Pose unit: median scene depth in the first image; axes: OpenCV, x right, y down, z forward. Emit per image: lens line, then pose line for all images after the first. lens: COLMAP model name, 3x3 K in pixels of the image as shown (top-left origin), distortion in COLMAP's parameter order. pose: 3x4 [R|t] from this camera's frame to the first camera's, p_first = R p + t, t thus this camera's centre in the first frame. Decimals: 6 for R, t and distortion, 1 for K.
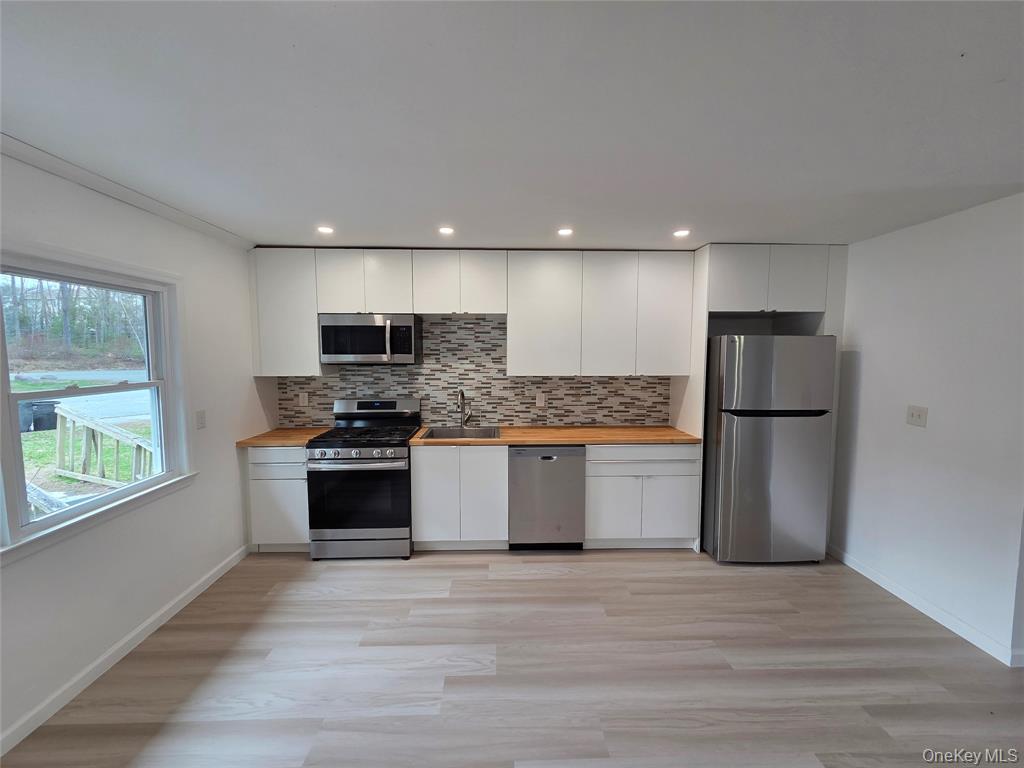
lens RADIAL K [[417.8, 0, 511.1], [0, 417.8, 384.0], [0, 0, 1]] dist [0.008937, -0.000380]
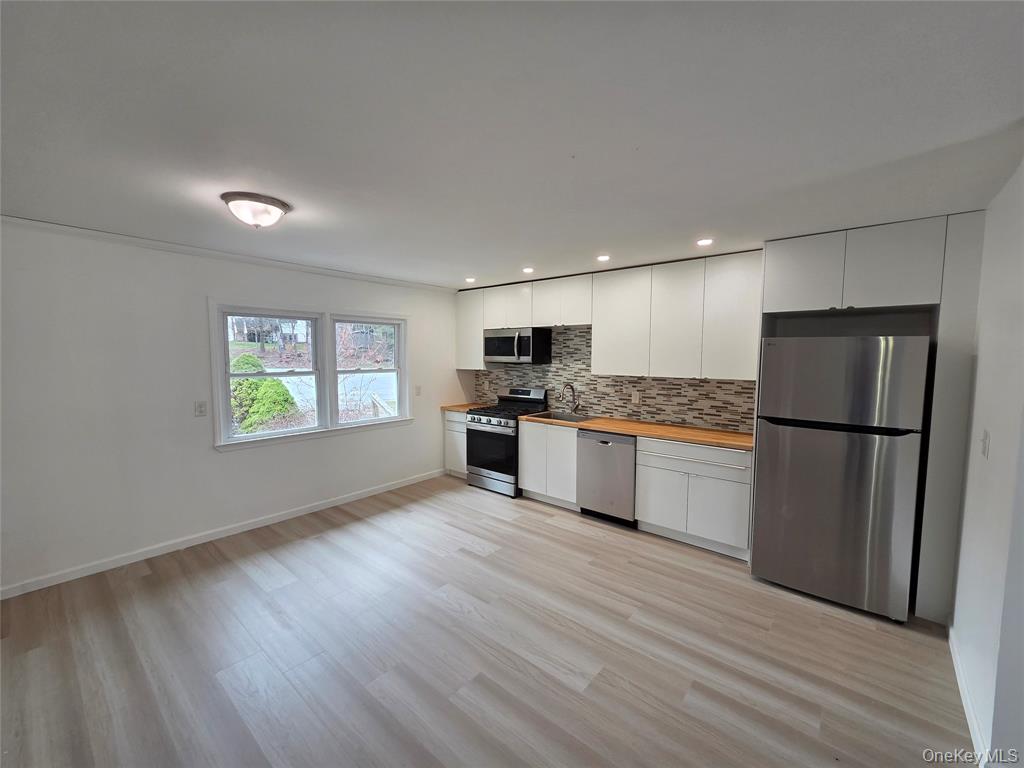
lens RADIAL K [[417.8, 0, 514.4], [0, 417.8, 385.1], [0, 0, 1]] dist [0.008937, -0.000380]
pose [[0.744754, 0.052110, -0.665301, 0.686954], [-0.056706, 0.998283, 0.014713, 0.008152], [0.664925, 0.026769, 0.746430, -0.080680]]
